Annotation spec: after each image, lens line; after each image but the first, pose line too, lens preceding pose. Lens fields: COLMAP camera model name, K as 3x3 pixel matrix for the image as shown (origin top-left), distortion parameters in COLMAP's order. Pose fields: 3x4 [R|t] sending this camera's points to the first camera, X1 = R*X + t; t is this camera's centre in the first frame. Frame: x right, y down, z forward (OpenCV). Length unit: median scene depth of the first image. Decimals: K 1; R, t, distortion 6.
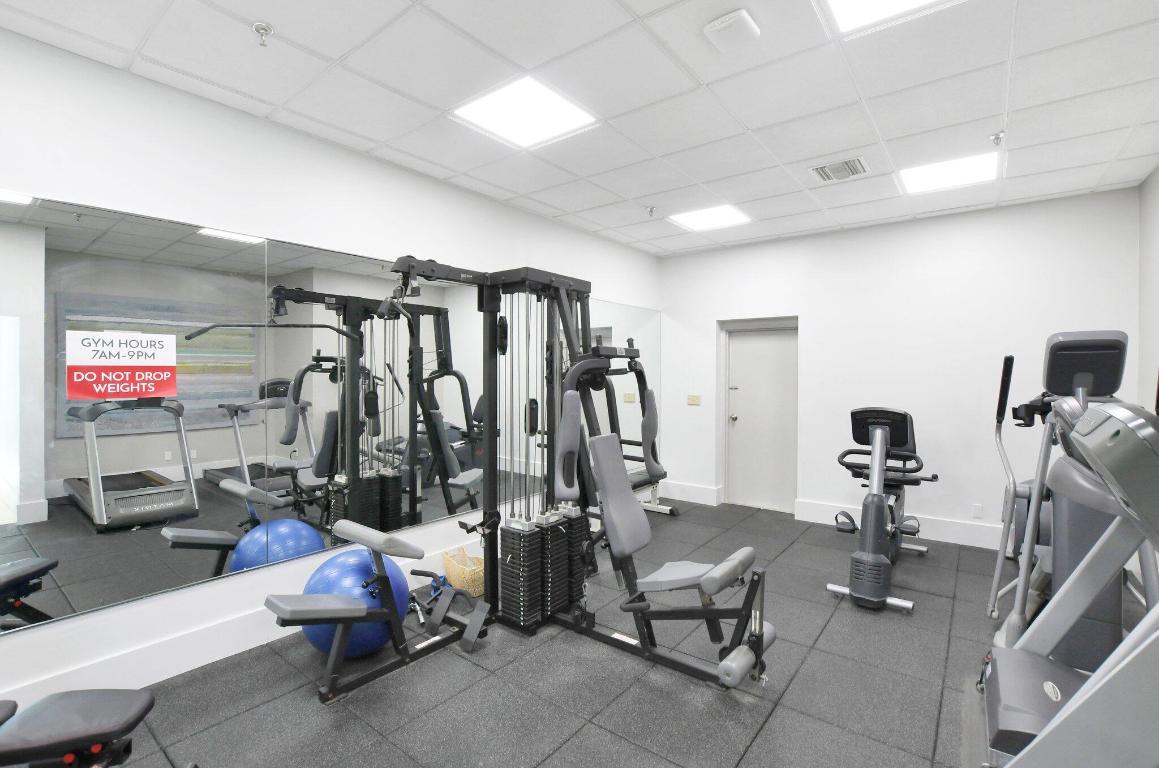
lens RADIAL K [[543.1, 0, 581.4], [0, 543.1, 371.5], [0, 0, 1]] dist [-0.002208, -0.000368]
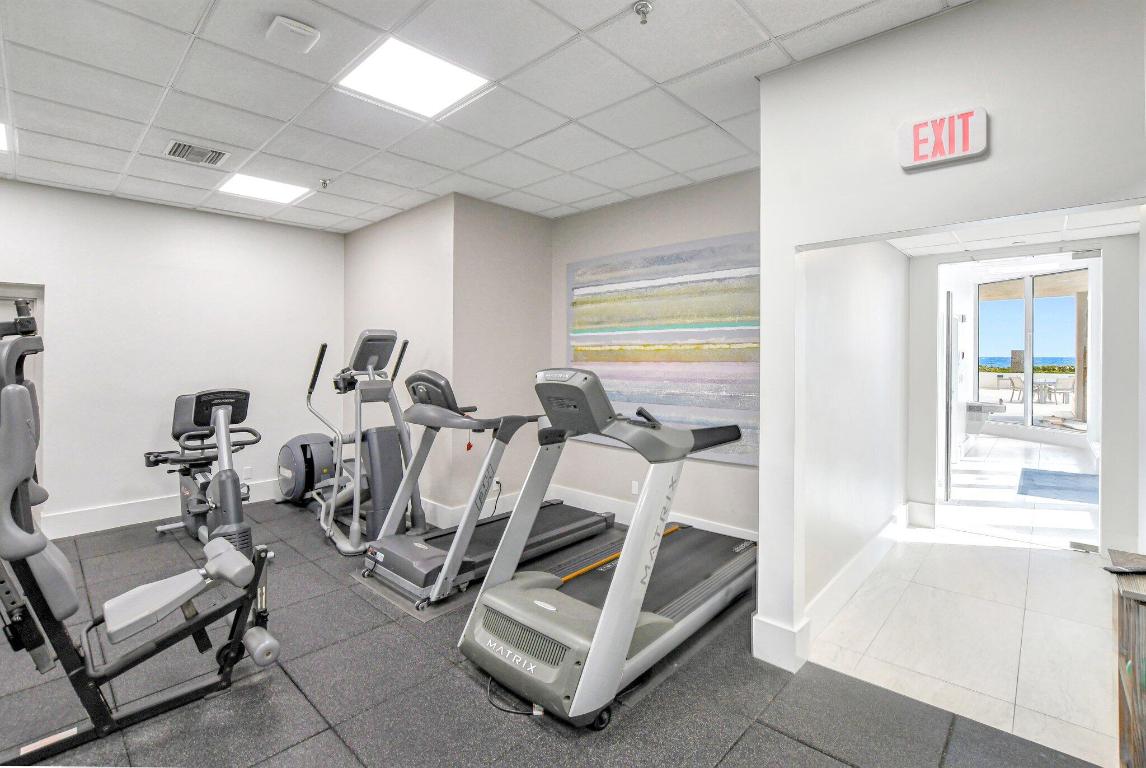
lens RADIAL K [[518.6, 0, 574.4], [0, 518.6, 354.4], [0, 0, 1]] dist [0.000039, 0.000197]
pose [[0.113038, -0.004216, 0.993582, -0.516510], [-0.001605, 0.999989, 0.004425, -0.008624], [-0.993589, -0.002095, 0.113030, 0.261410]]
